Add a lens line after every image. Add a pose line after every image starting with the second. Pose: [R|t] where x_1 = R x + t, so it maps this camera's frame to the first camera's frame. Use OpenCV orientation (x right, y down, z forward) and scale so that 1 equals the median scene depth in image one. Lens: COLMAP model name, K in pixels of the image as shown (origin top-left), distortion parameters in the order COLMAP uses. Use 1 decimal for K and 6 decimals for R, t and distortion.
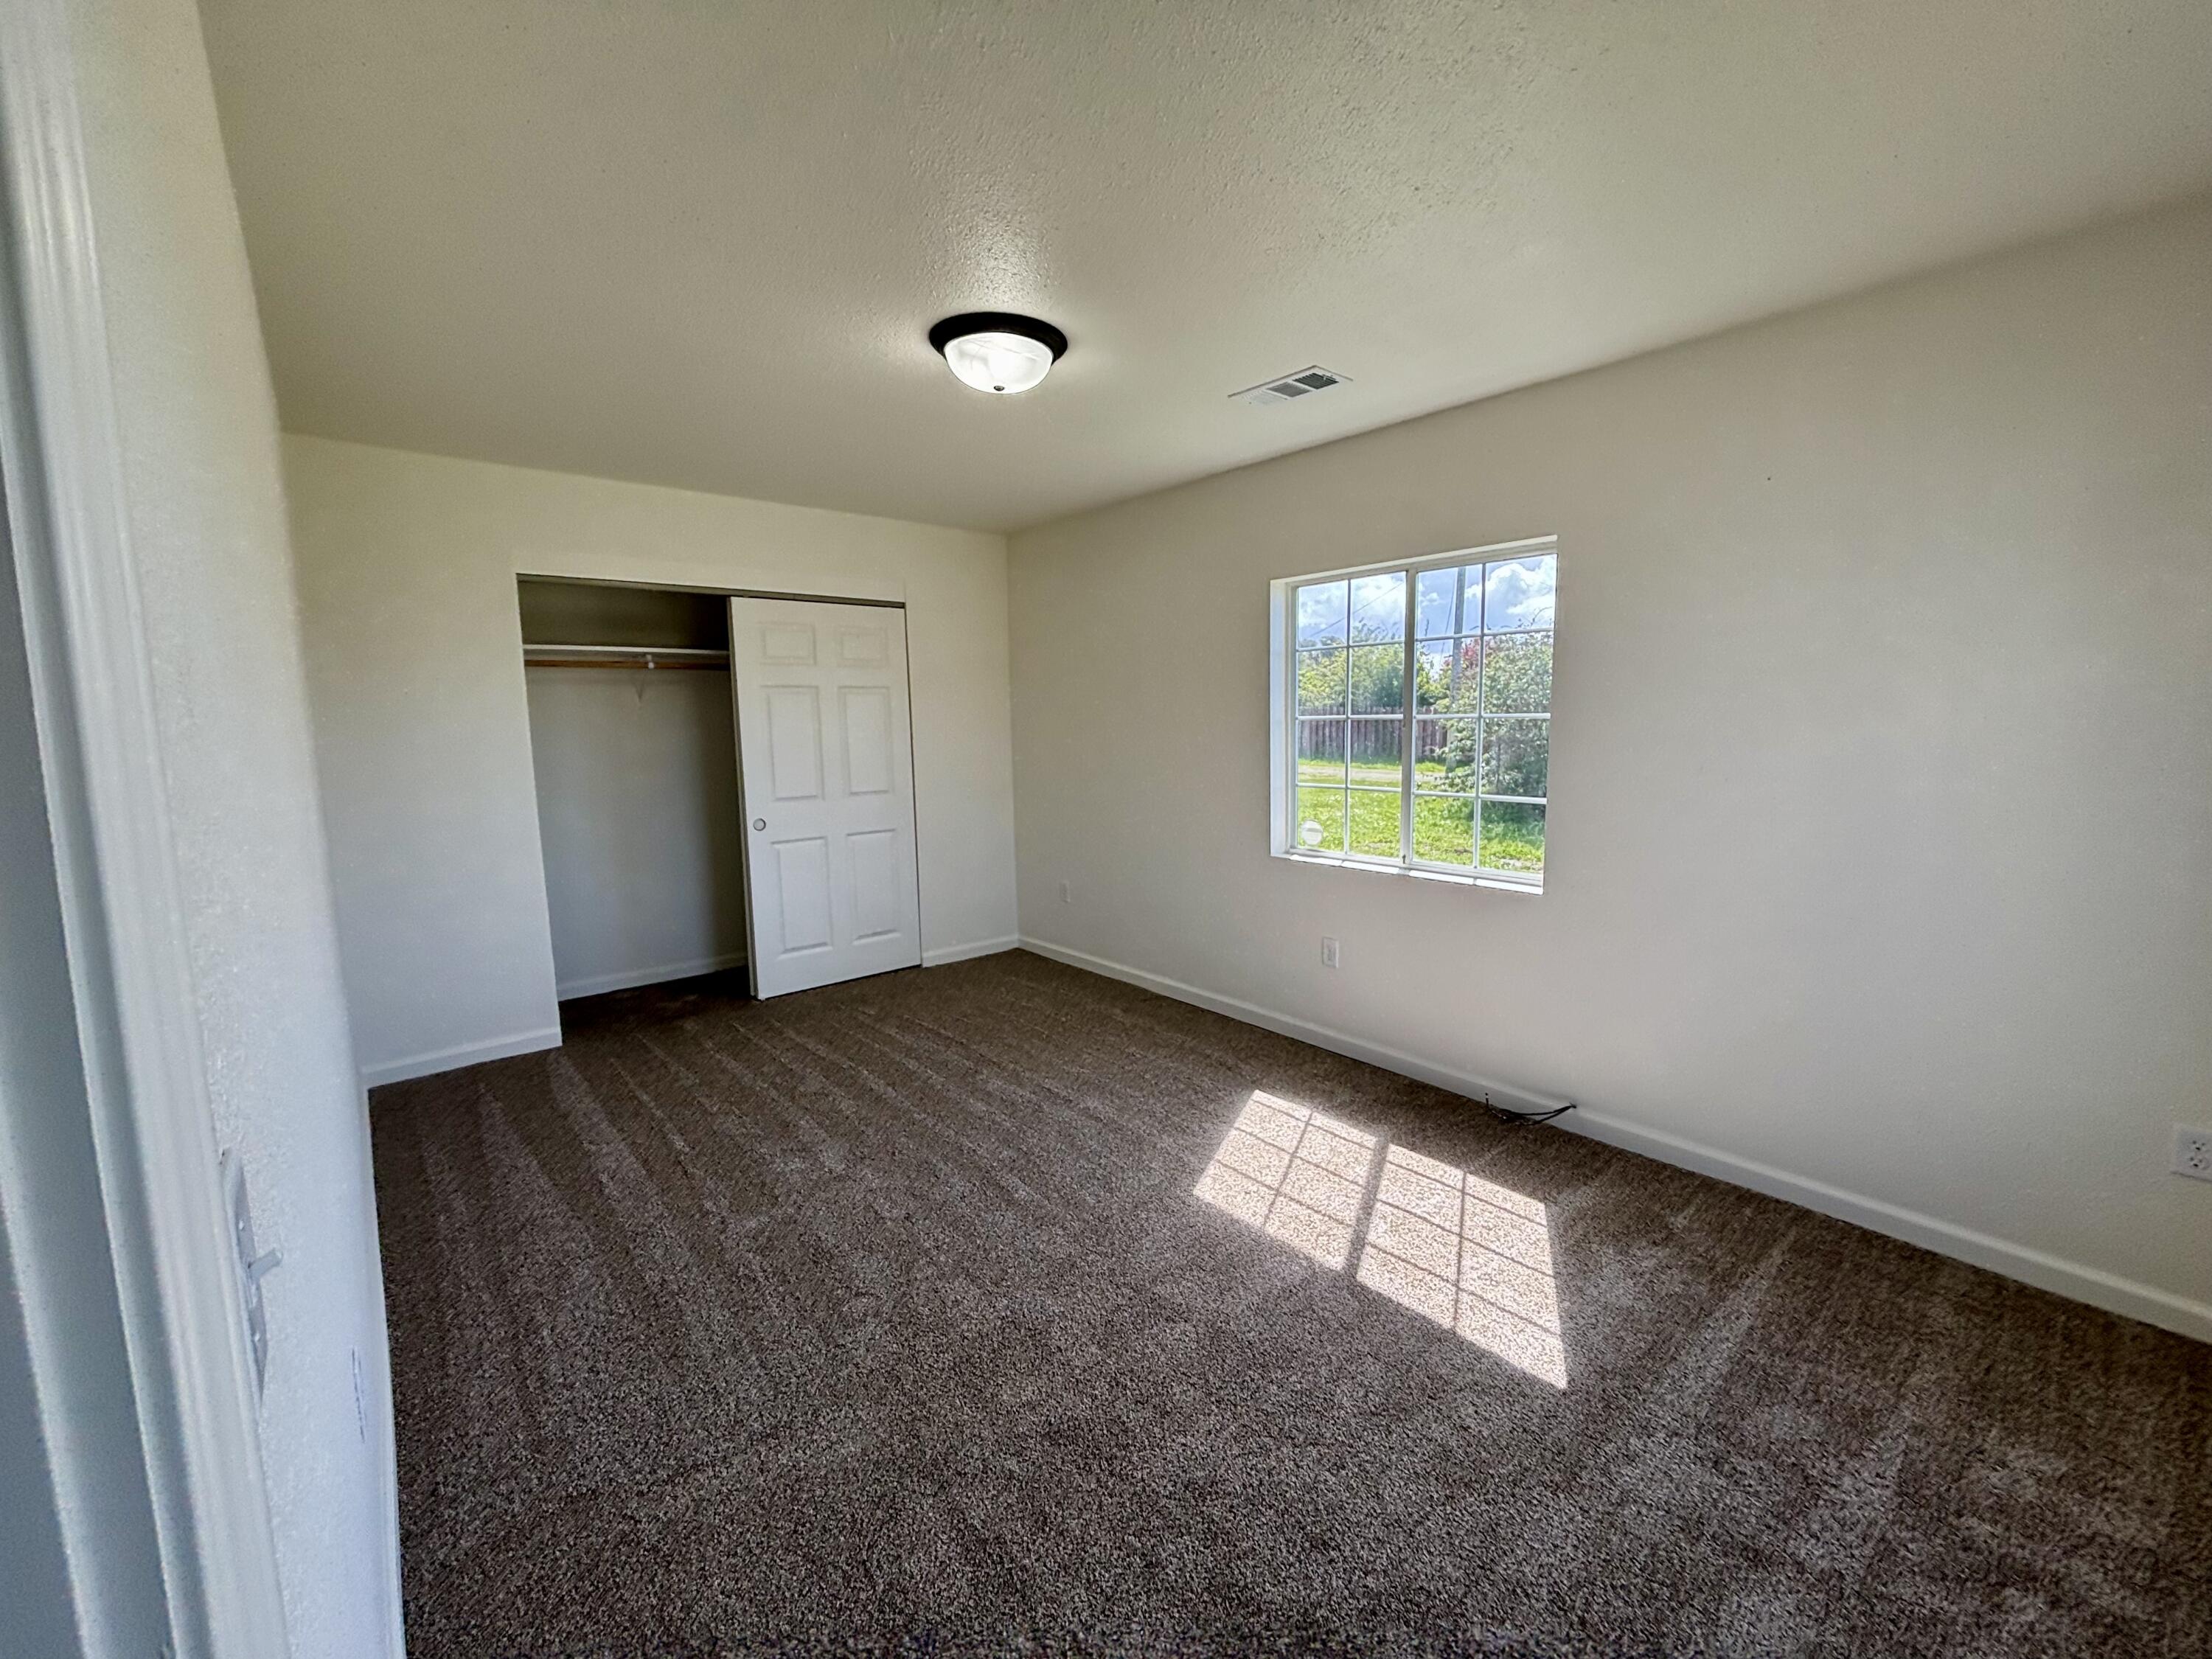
lens RADIAL K [[887.4, 0, 1104.2], [0, 887.4, 820.9], [0, 0, 1]] dist [0.002061, 0.000154]
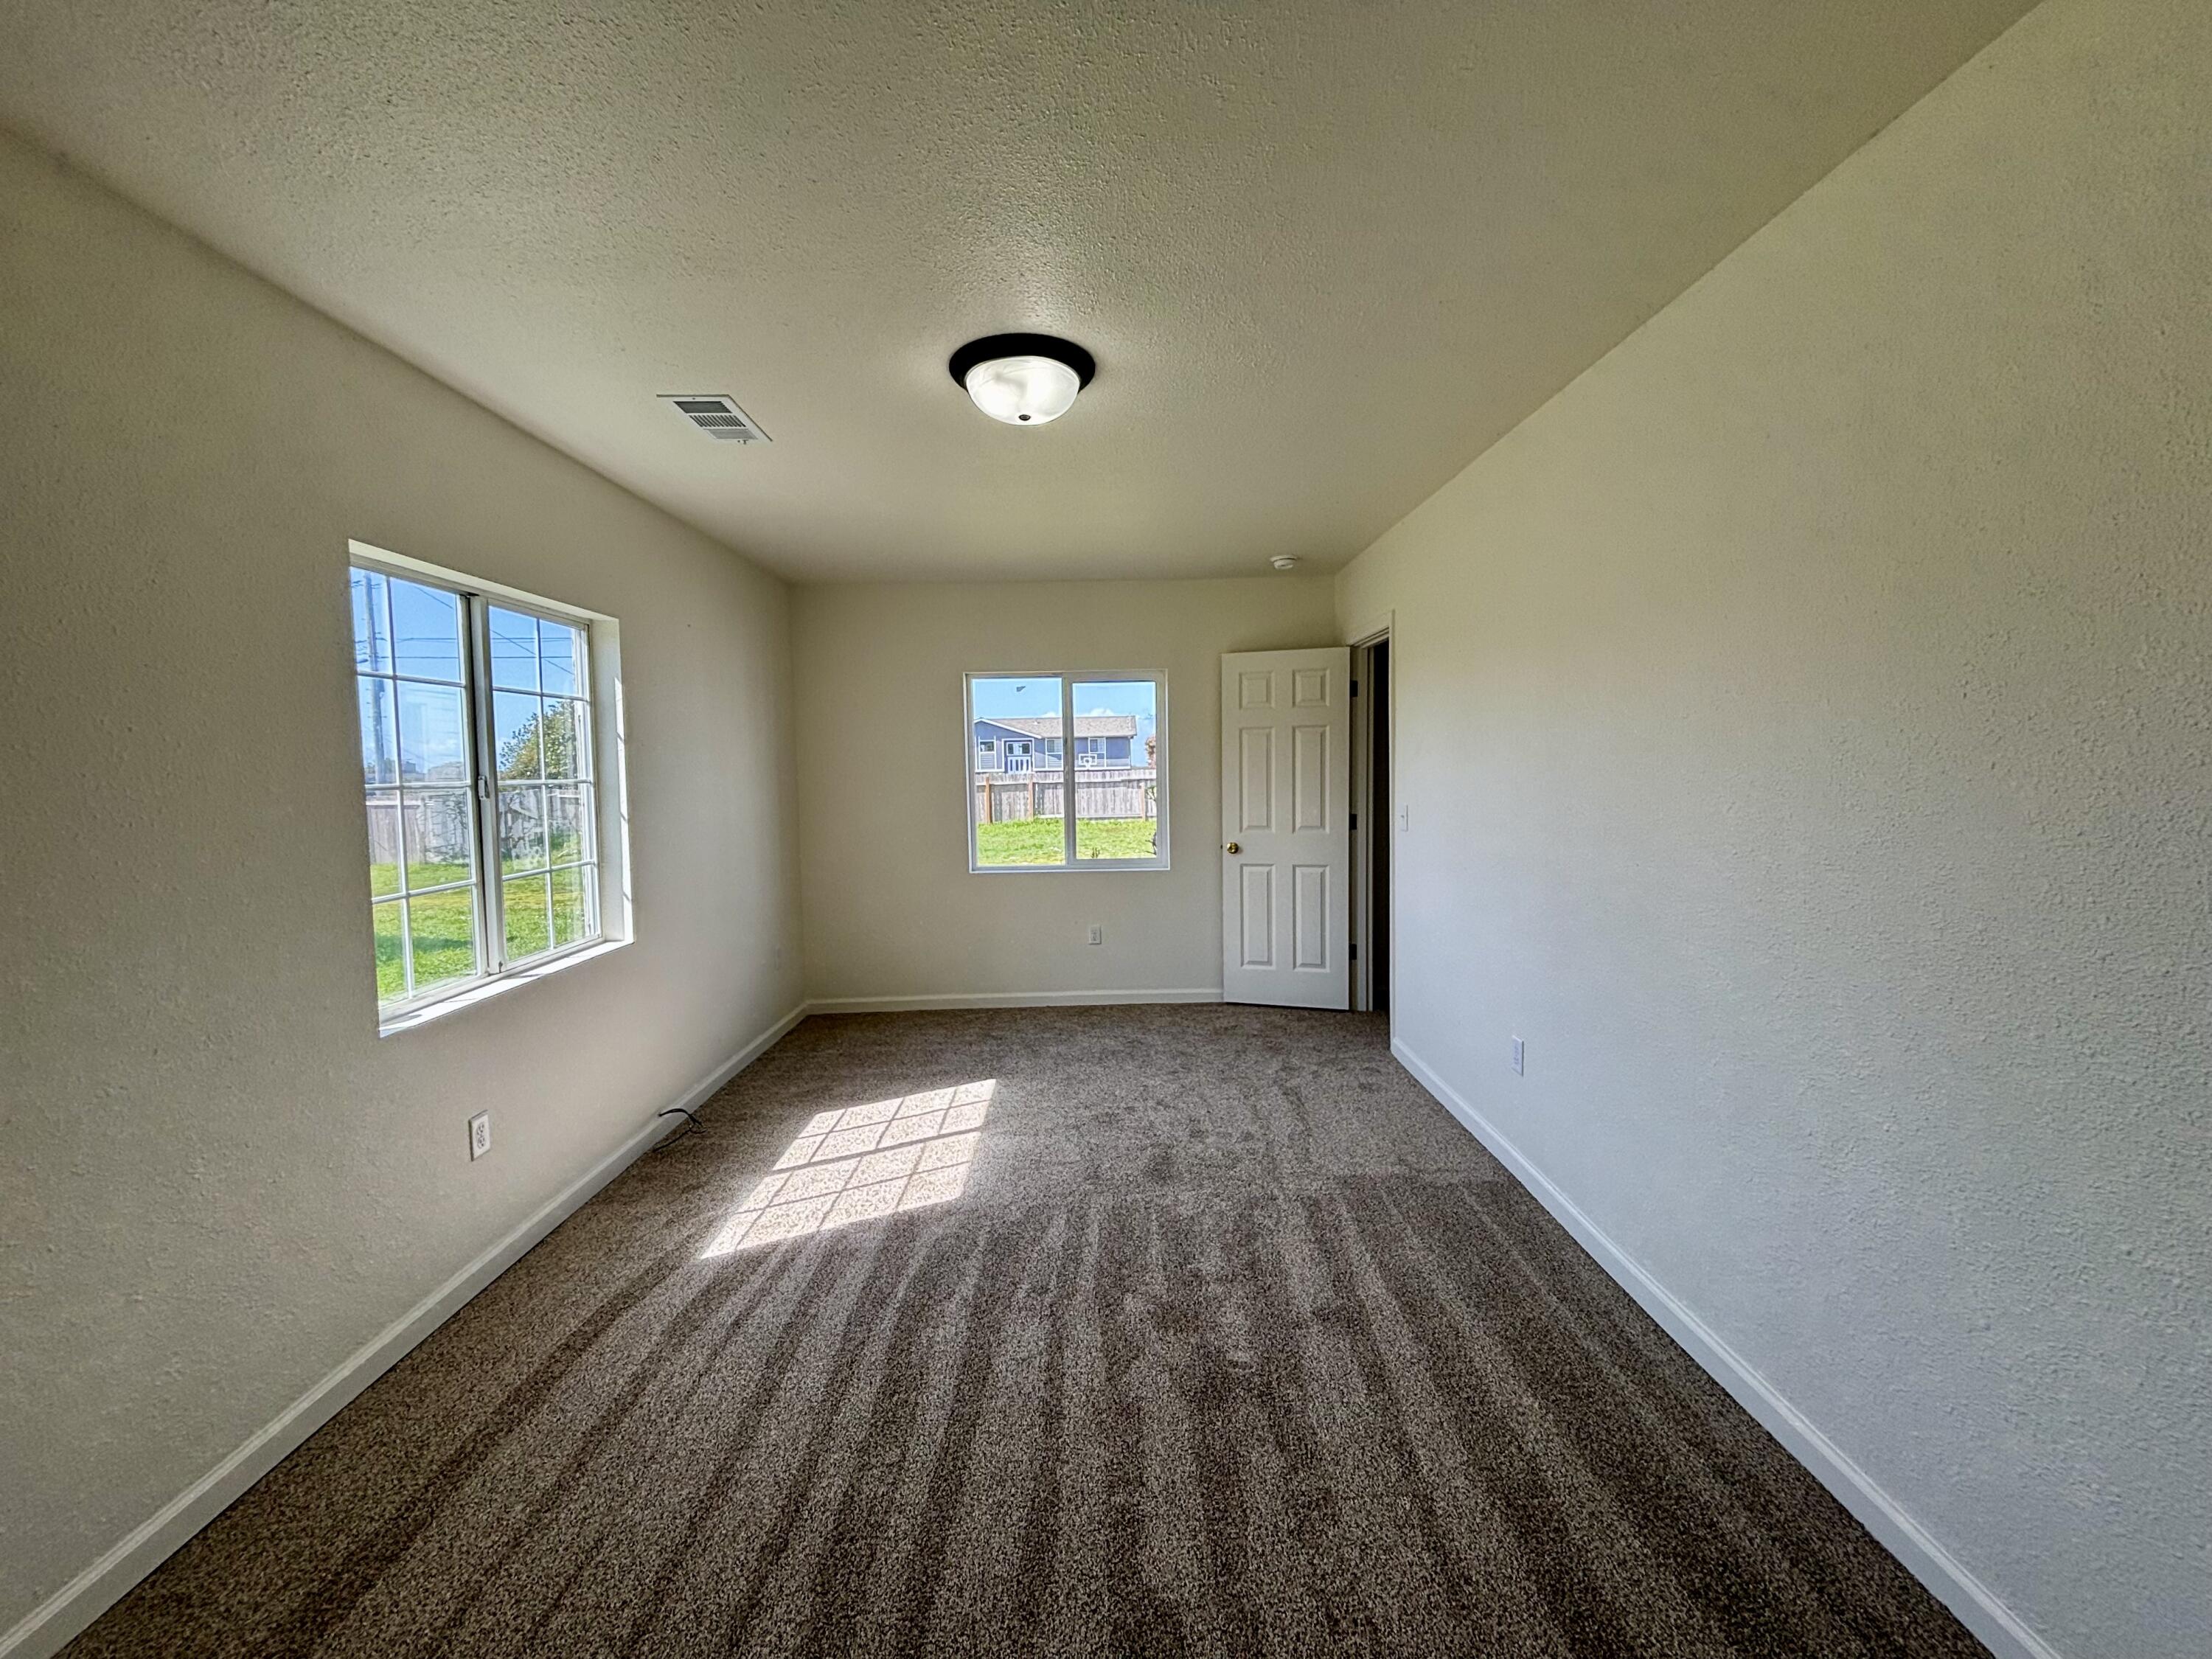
lens RADIAL K [[887.4, 0, 1098.6], [0, 887.4, 821.8], [0, 0, 1]] dist [0.002061, 0.000154]
pose [[-0.753606, -0.012588, 0.657206, -0.777588], [0.111416, 0.982904, 0.146584, -0.189103], [-0.647816, 0.183689, -0.739319, 1.676562]]
